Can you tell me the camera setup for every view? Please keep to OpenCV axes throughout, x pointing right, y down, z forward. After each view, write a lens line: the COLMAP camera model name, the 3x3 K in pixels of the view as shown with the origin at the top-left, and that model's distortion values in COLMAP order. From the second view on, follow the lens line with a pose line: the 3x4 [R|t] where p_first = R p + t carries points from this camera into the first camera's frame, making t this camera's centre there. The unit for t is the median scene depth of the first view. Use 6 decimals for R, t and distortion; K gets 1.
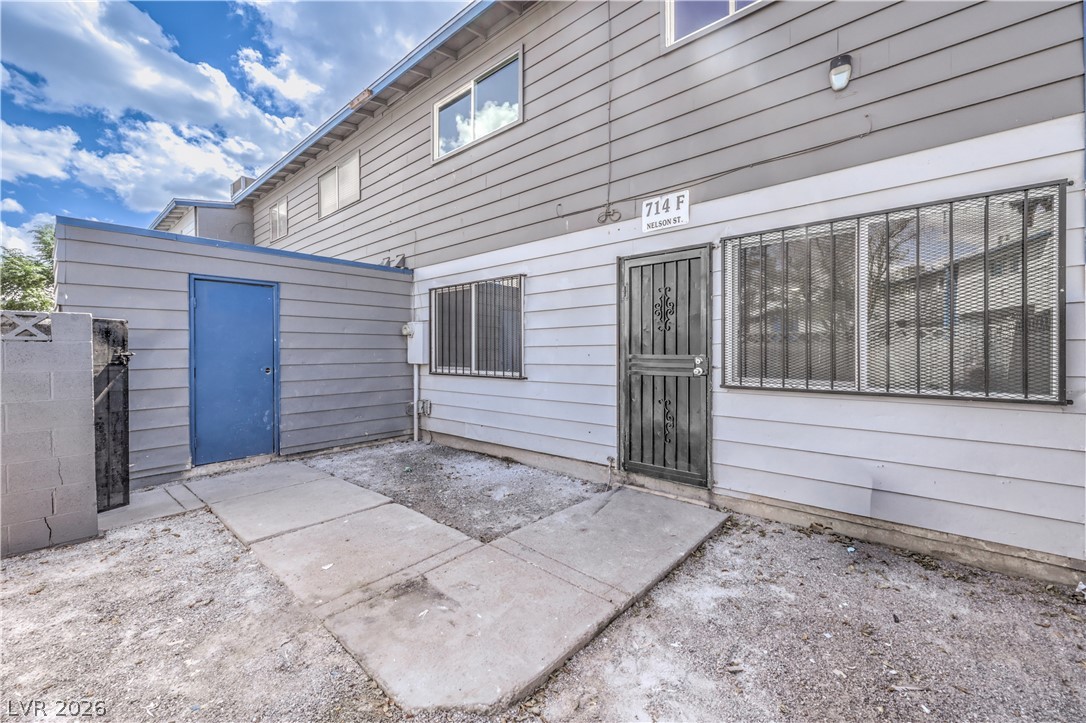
lens RADIAL K [[434.0, 0, 546.9], [0, 434.0, 357.0], [0, 0, 1]] dist [-0.002084, -0.000025]
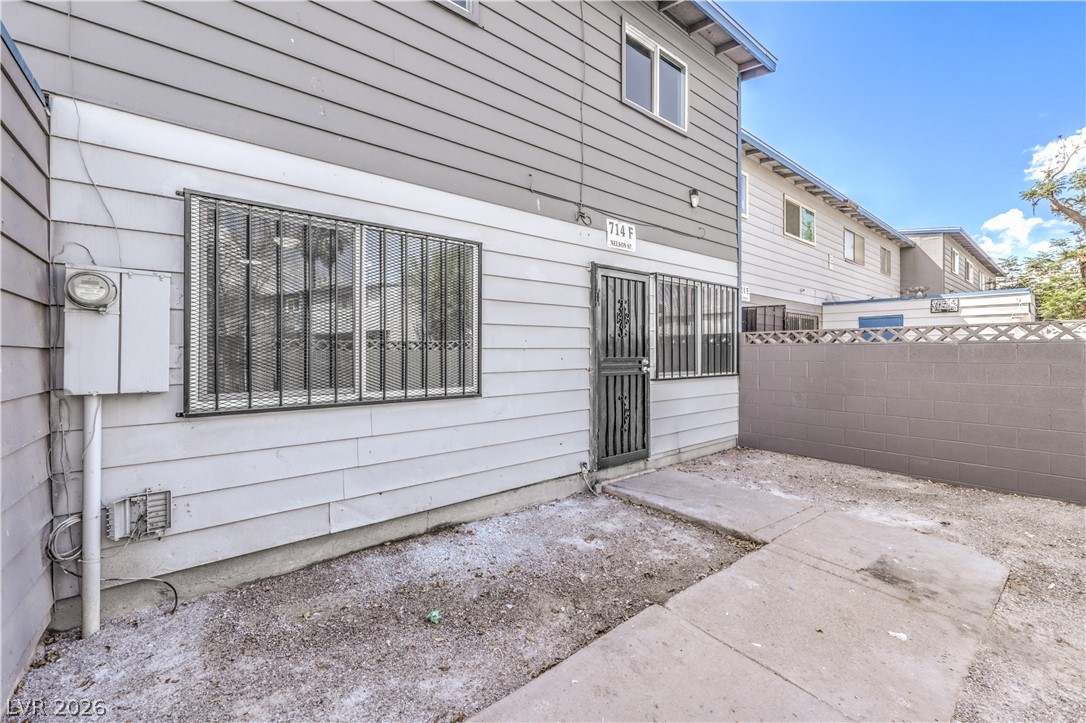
lens RADIAL K [[437.8, 0, 544.1], [0, 437.8, 357.4], [0, 0, 1]] dist [-0.004549, 0.000086]
pose [[0.177200, -0.002823, 0.984171, -0.927818], [0.021124, 0.999776, -0.000935, -0.008364], [-0.983948, 0.020955, 0.177220, 0.998324]]
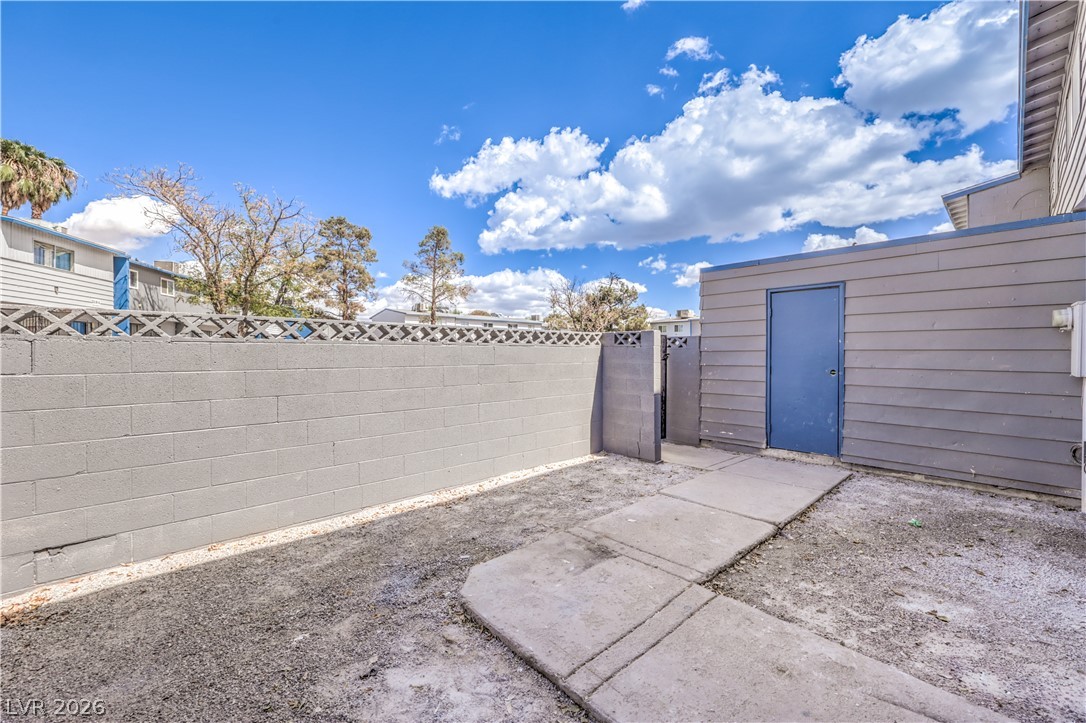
lens RADIAL K [[434.0, 0, 546.9], [0, 434.0, 357.0], [0, 0, 1]] dist [-0.002084, -0.000025]
pose [[-0.105519, 0.014155, -0.994317, 0.539350], [-0.016663, 0.999733, 0.016000, -0.011266], [0.994278, 0.018256, -0.105255, 0.597998]]
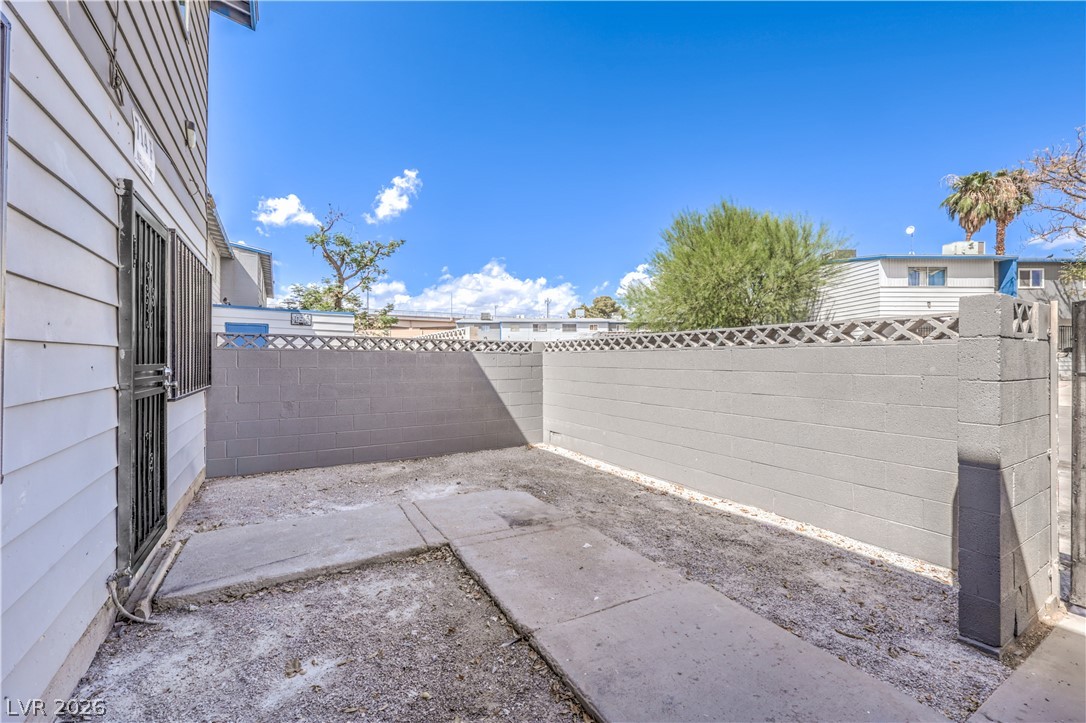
lens RADIAL K [[437.8, 0, 544.1], [0, 437.8, 357.4], [0, 0, 1]] dist [-0.004549, 0.000086]
pose [[-0.951628, 0.007258, 0.307166, -0.515509], [0.010972, 0.999886, 0.010366, -0.016712], [-0.307055, 0.013235, -0.951600, 1.448942]]
